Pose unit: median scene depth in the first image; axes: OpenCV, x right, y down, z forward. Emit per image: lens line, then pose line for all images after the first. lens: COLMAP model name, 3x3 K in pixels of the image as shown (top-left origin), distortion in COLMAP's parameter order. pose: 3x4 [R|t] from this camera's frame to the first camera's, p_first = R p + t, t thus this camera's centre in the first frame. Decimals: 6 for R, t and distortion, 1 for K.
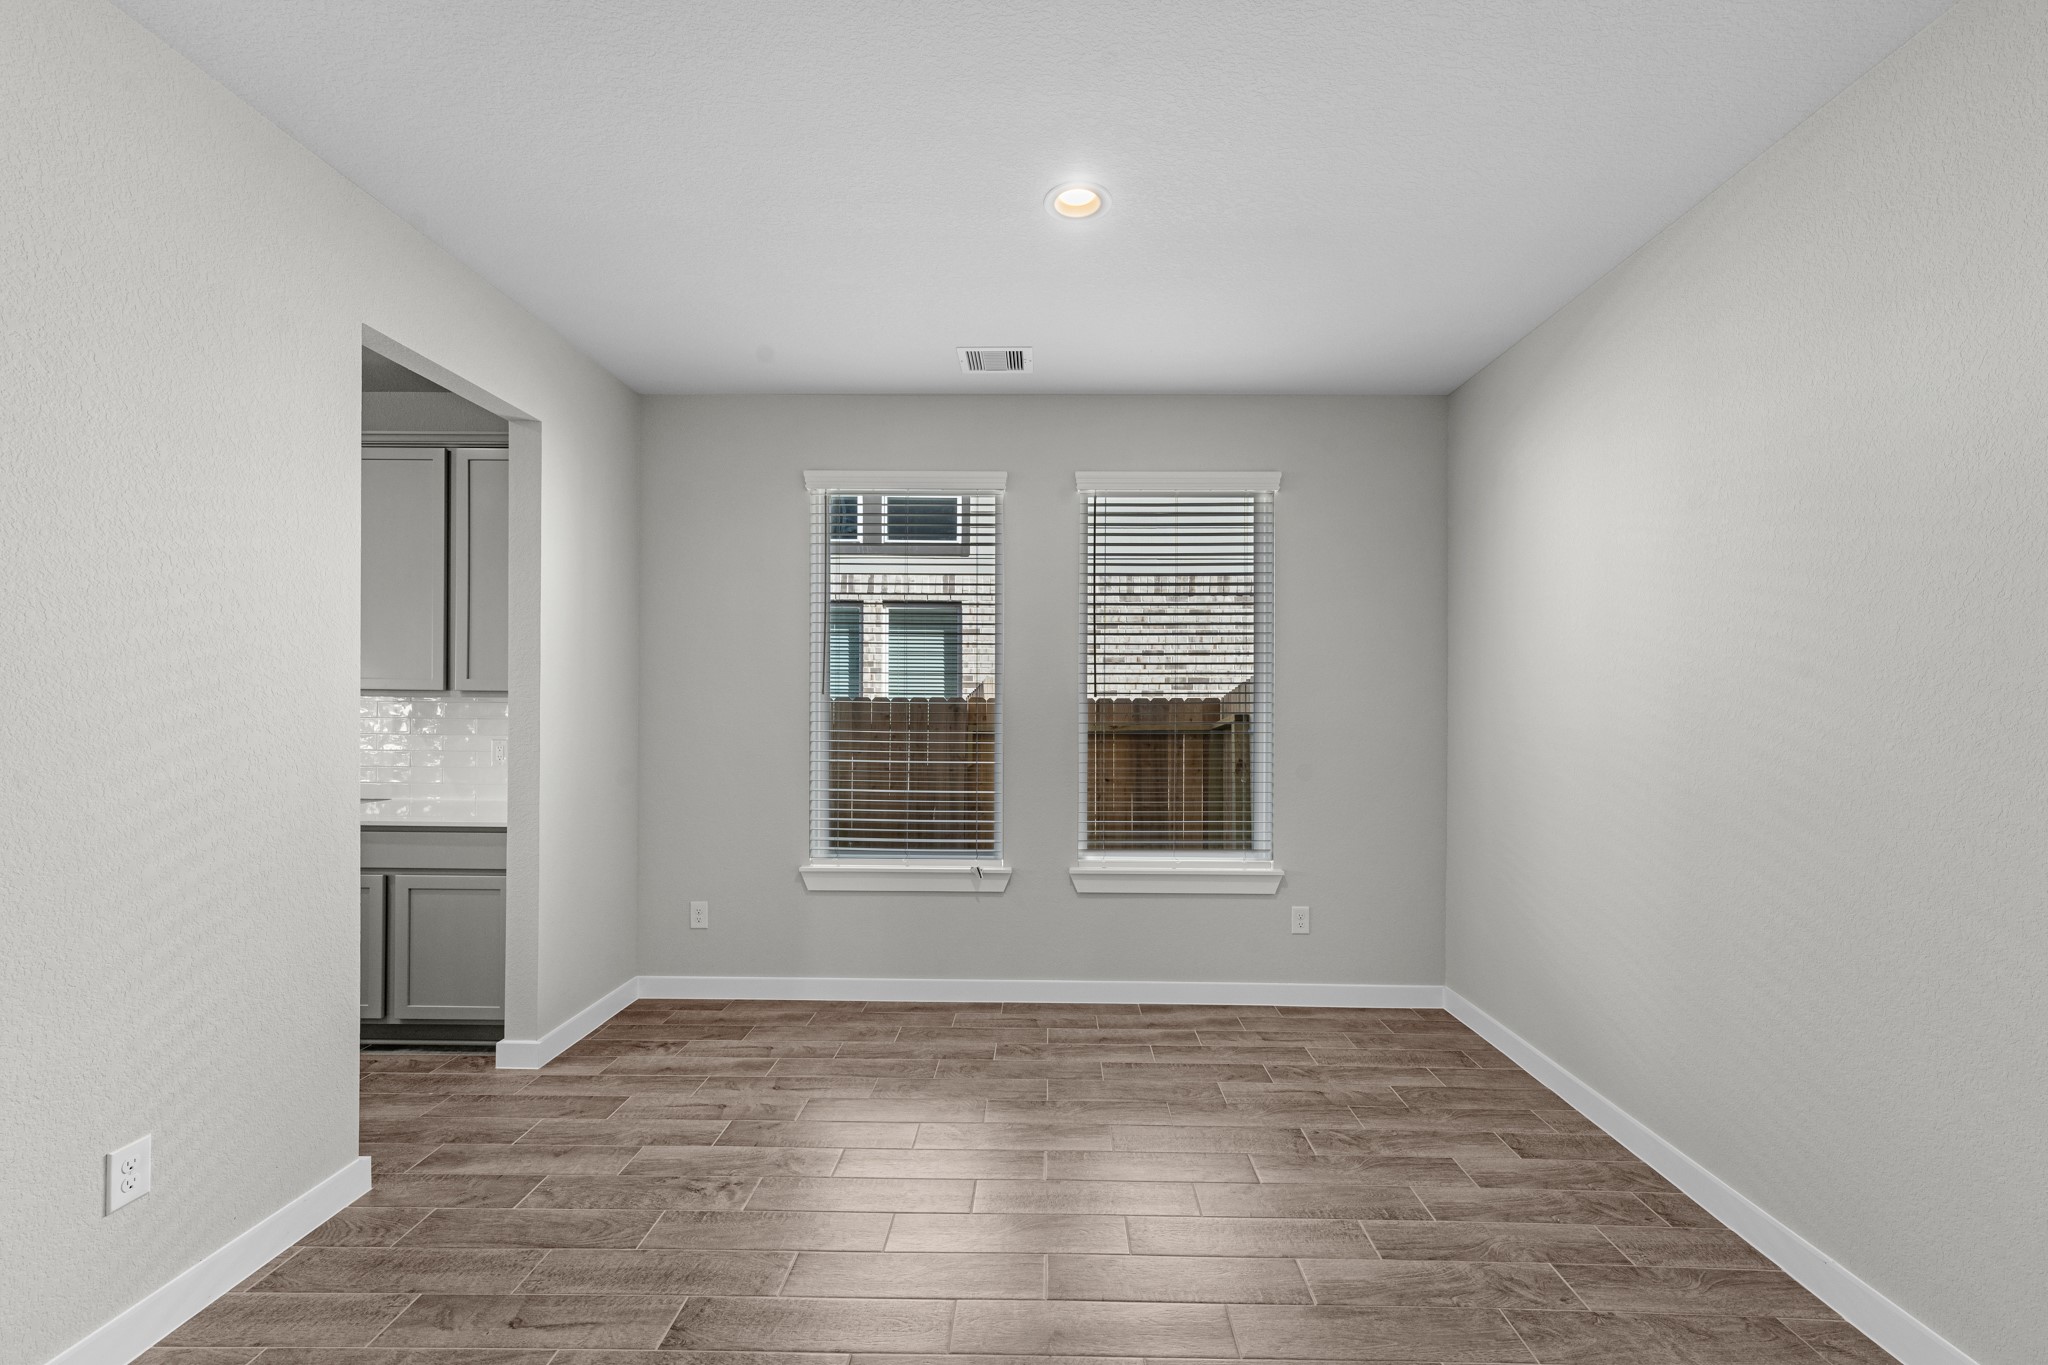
lens RADIAL K [[837.9, 0, 1026.2], [0, 837.9, 690.0], [0, 0, 1]] dist [-0.001114, -0.000209]
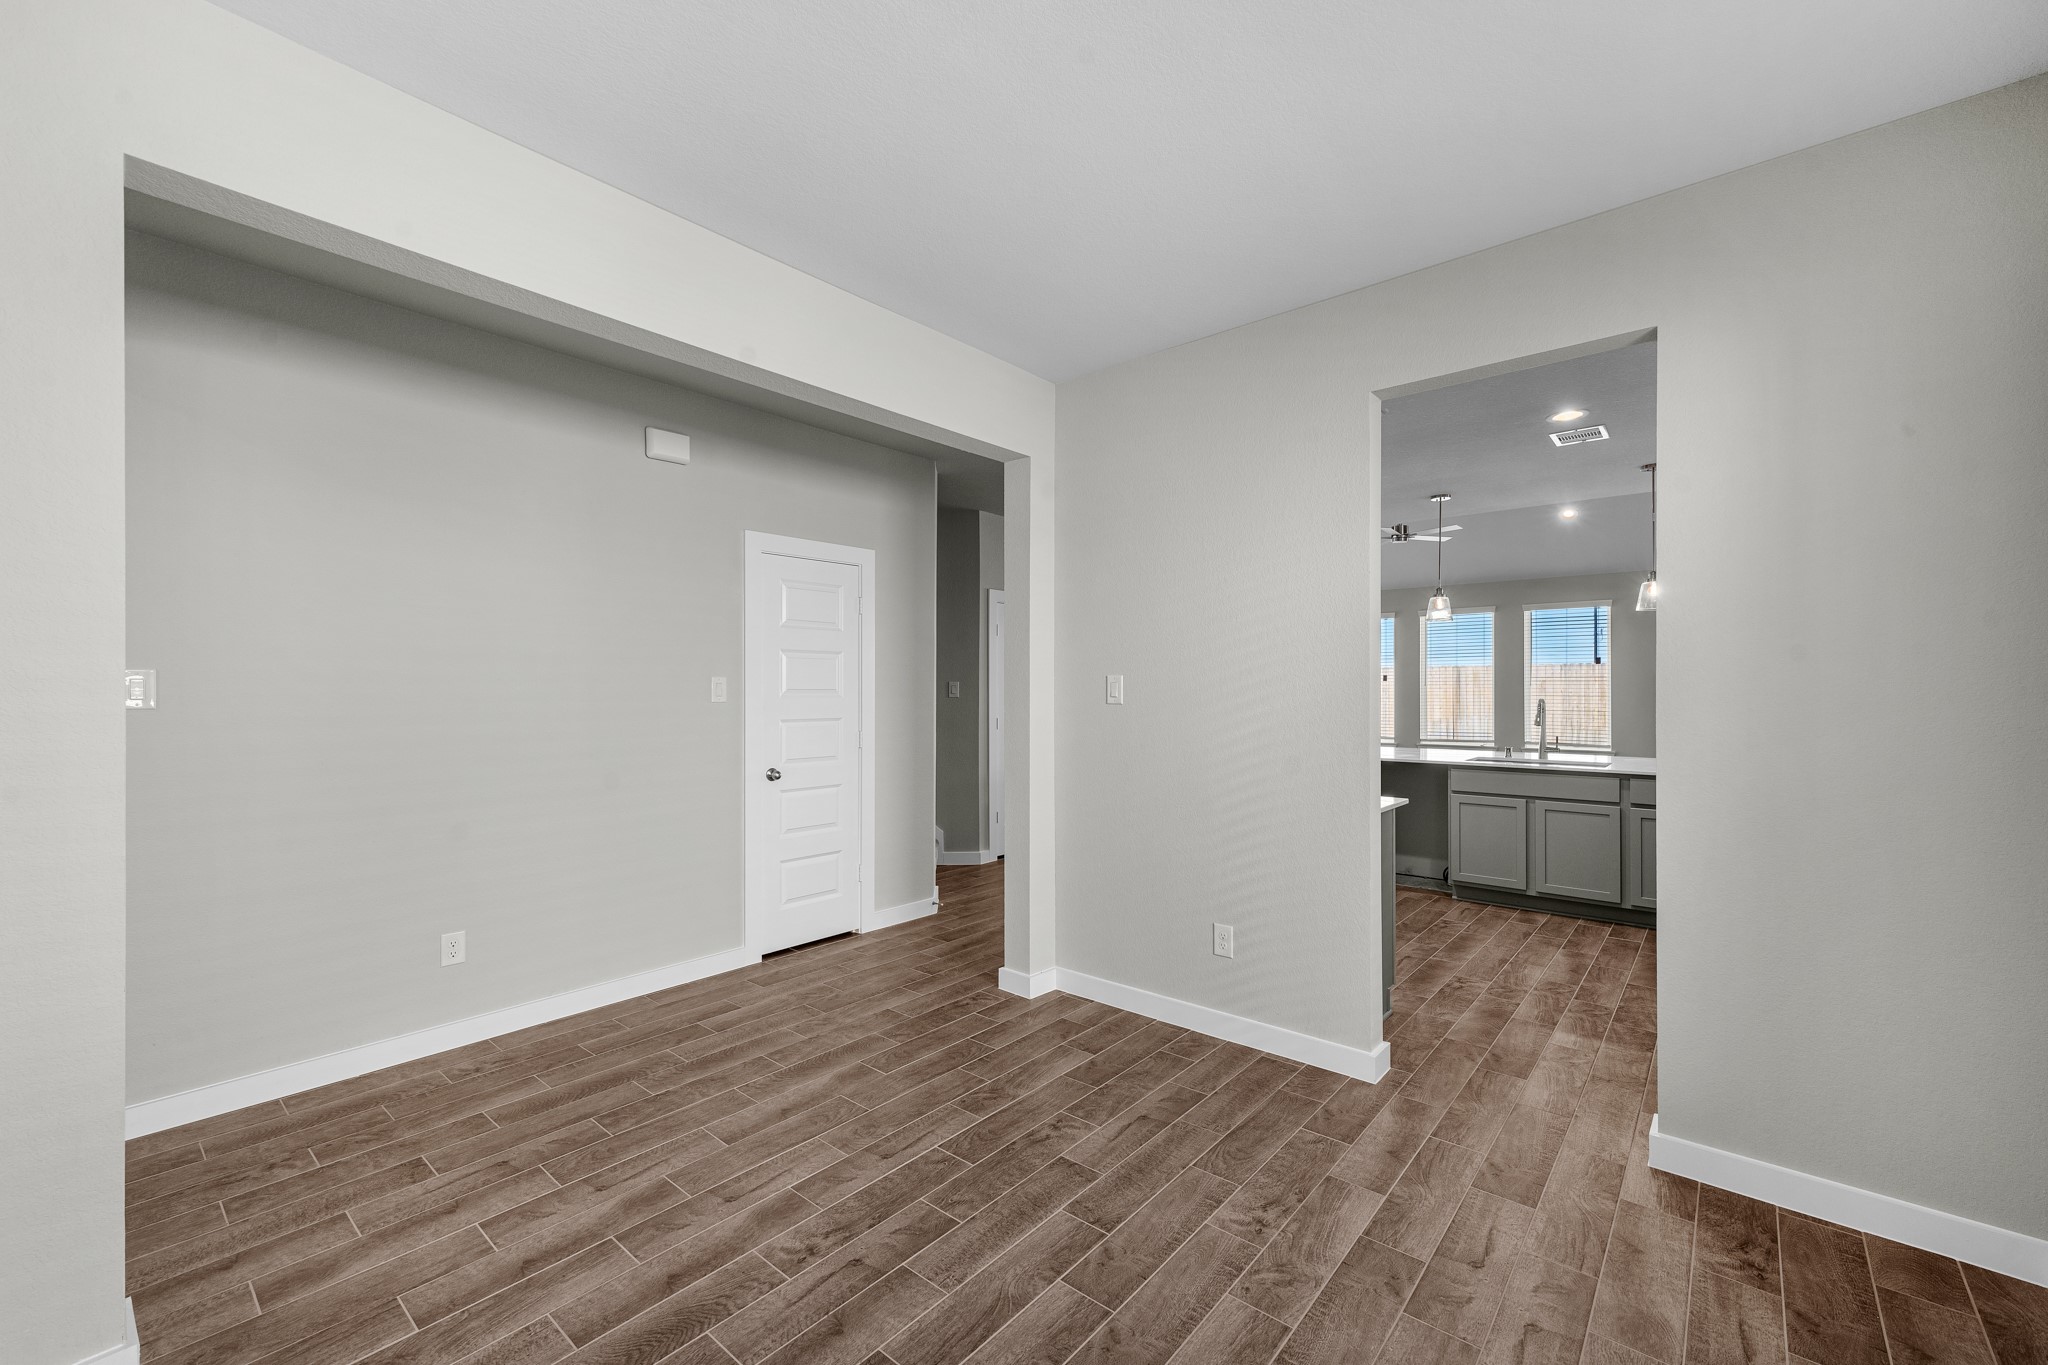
lens RADIAL K [[837.9, 0, 1023.6], [0, 837.9, 689.1], [0, 0, 1]] dist [-0.001114, -0.000209]
pose [[-0.636906, -0.008262, -0.770897, 0.493621], [0.005549, 0.999868, -0.015301, 0.025728], [0.770921, -0.014023, -0.636776, 1.348405]]
